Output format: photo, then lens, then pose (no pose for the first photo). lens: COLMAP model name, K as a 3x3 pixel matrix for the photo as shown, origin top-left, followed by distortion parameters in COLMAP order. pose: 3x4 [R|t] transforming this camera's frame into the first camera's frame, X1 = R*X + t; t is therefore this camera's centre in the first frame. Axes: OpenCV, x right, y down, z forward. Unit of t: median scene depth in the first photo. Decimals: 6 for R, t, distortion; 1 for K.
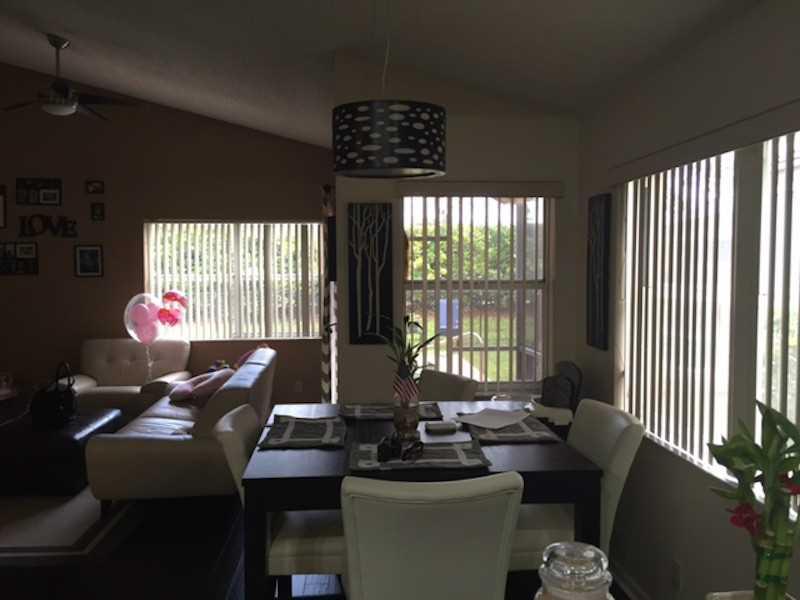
lens RADIAL K [[686.1, 0, 400.0], [0, 686.1, 300.0], [0, 0, 1]] dist [0.077788, -0.107580]
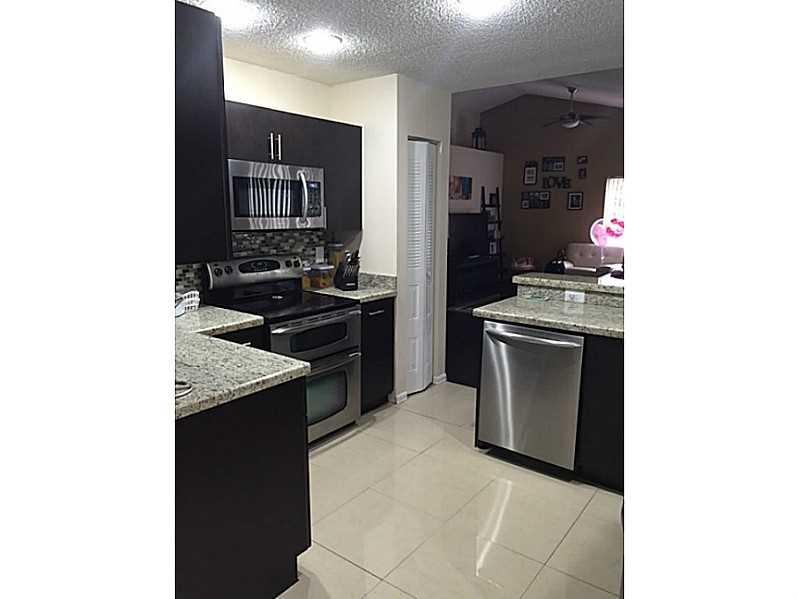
lens RADIAL K [[513.9, 0, 399.5], [0, 513.9, 299.5], [0, 0, 1]] dist [0.051675, 0.000151]
pose [[0.745799, 0.124748, -0.654387, 0.192504], [-0.037980, 0.988675, 0.145189, 0.028681], [0.665088, -0.083429, 0.742090, -0.494833]]
